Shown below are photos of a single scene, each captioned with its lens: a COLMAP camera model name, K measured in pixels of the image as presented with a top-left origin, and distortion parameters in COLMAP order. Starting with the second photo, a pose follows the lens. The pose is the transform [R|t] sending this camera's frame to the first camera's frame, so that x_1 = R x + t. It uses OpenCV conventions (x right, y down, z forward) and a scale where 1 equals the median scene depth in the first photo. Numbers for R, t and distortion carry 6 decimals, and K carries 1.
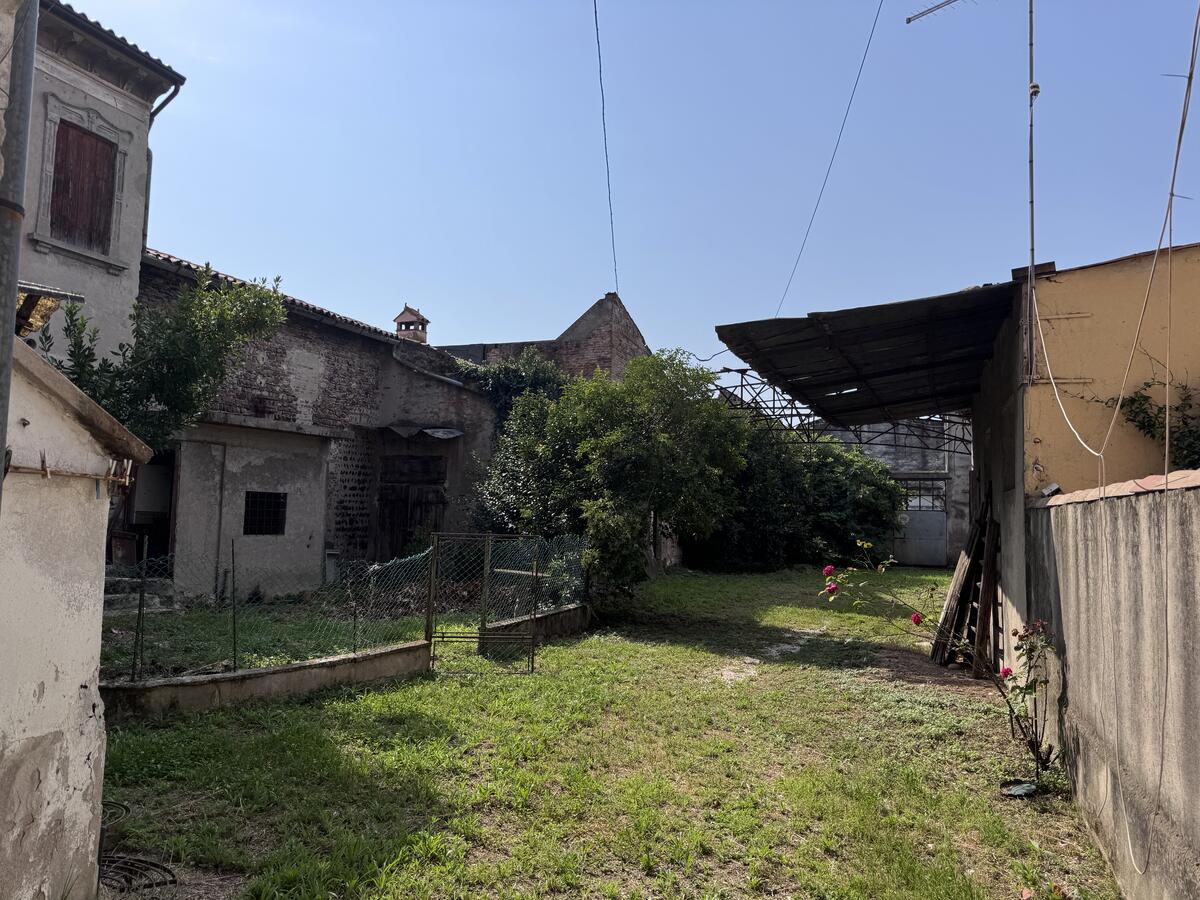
lens RADIAL K [[843.6, 0, 595.4], [0, 843.6, 446.4], [0, 0, 1]] dist [0.084850, -0.113266]
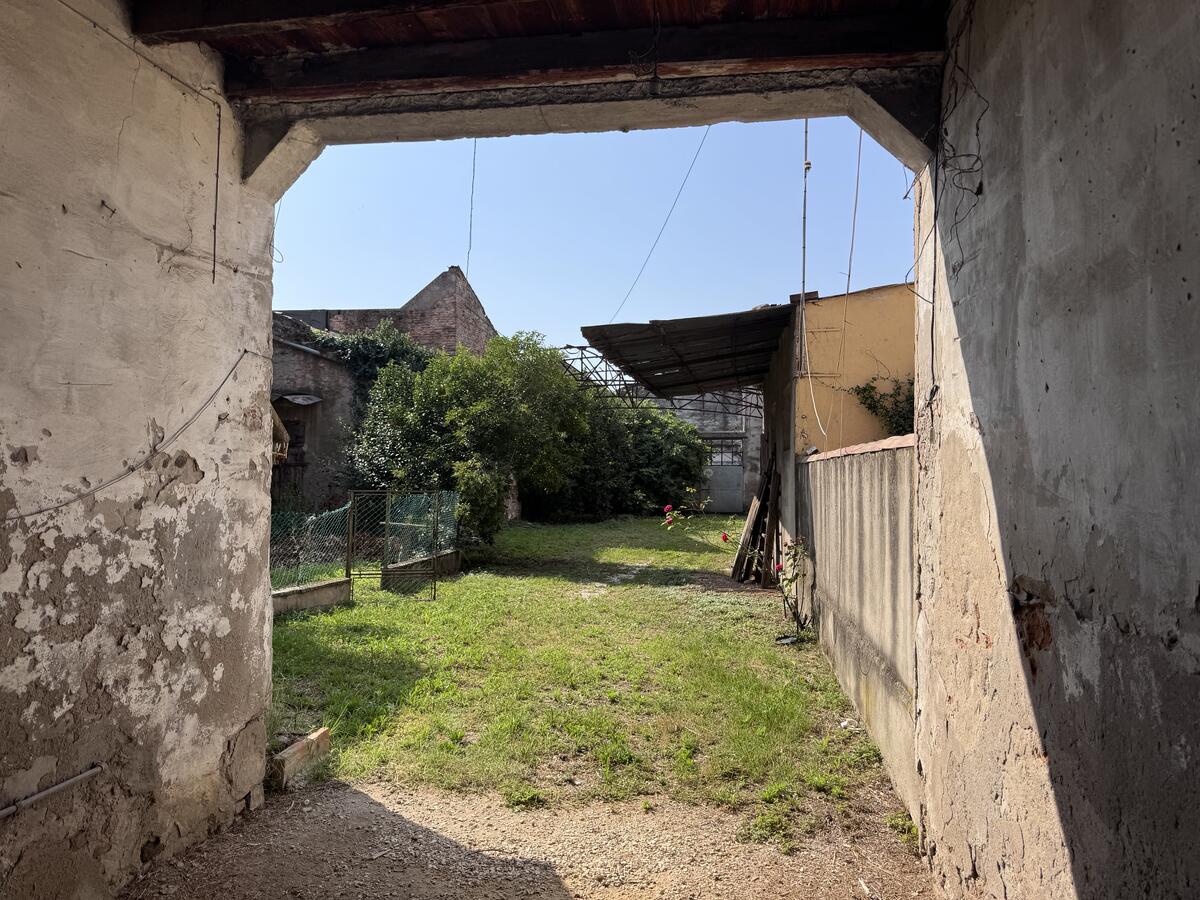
lens RADIAL K [[843.6, 0, 604.4], [0, 843.6, 453.8], [0, 0, 1]] dist [0.084850, -0.113266]
pose [[0.974140, -0.010371, 0.225705, -0.067228], [-0.002754, 0.998327, 0.057760, -0.012871], [-0.225927, -0.056888, 0.972482, -0.158089]]
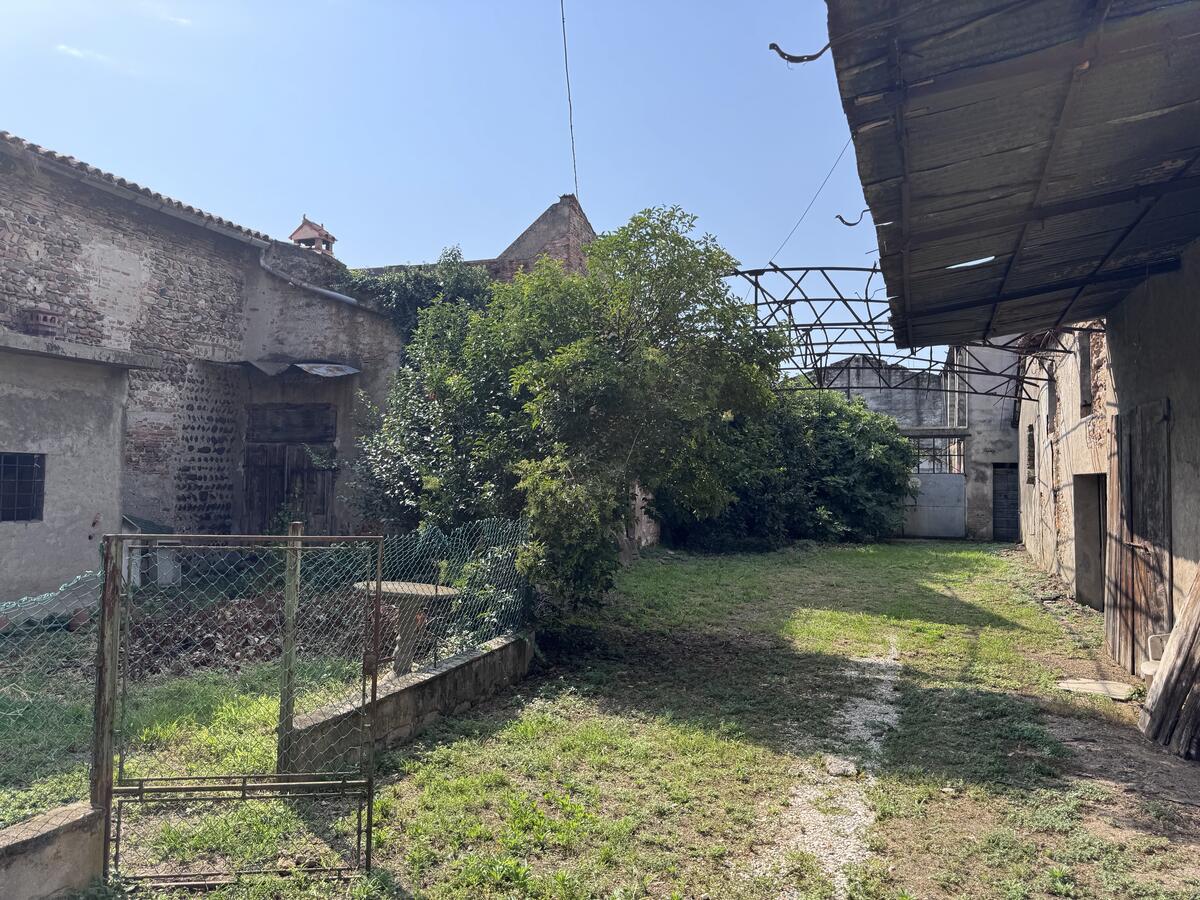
lens RADIAL K [[843.6, 0, 601.9], [0, 843.6, 457.8], [0, 0, 1]] dist [0.084850, -0.113266]
pose [[0.998619, -0.010059, 0.051566, 0.012029], [0.007379, 0.998625, 0.051906, 0.027906], [-0.052018, -0.051454, 0.997320, 0.353734]]
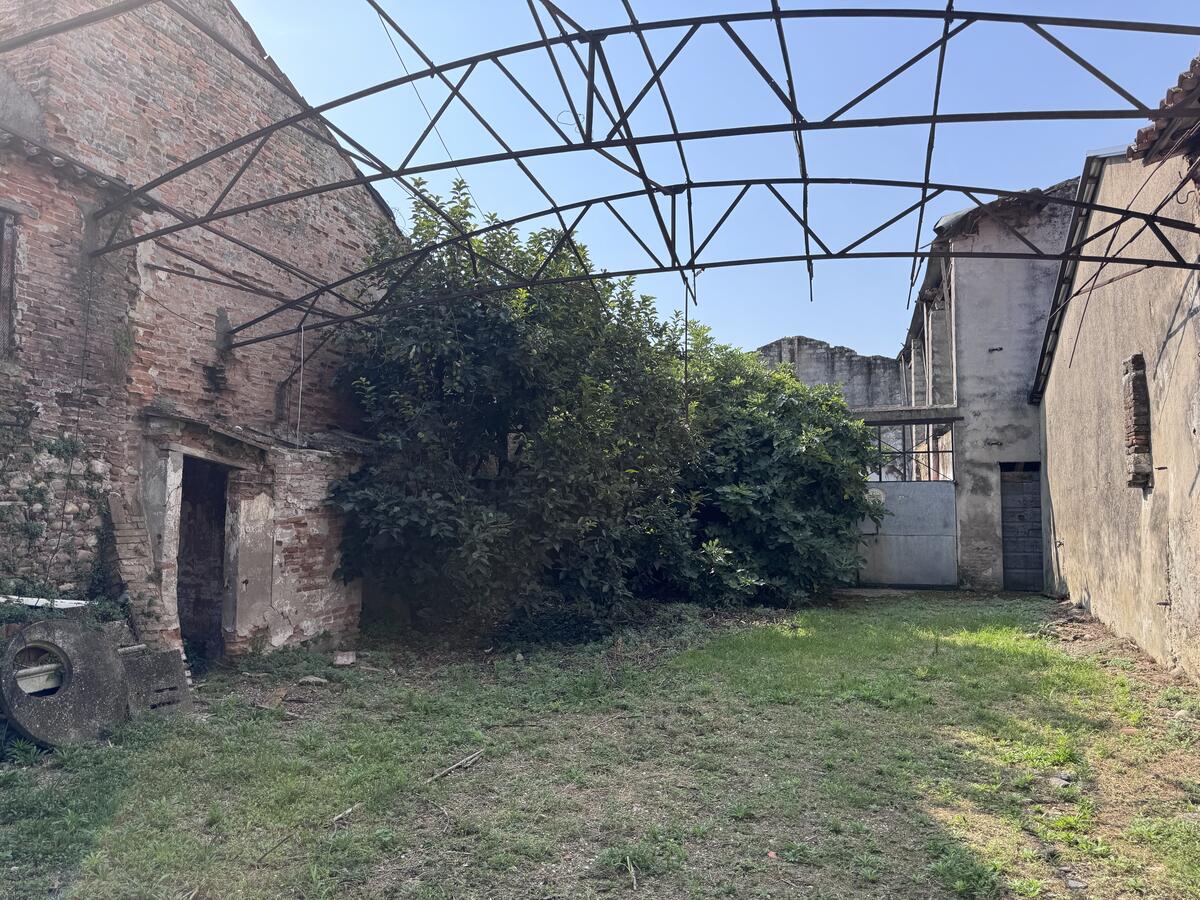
lens RADIAL K [[843.6, 0, 601.7], [0, 843.6, 456.6], [0, 0, 1]] dist [0.084850, -0.113266]
pose [[0.993938, -0.018527, 0.108368, 0.290846], [0.016667, 0.999698, 0.018046, 0.099898], [-0.108669, -0.016130, 0.993947, 1.048348]]
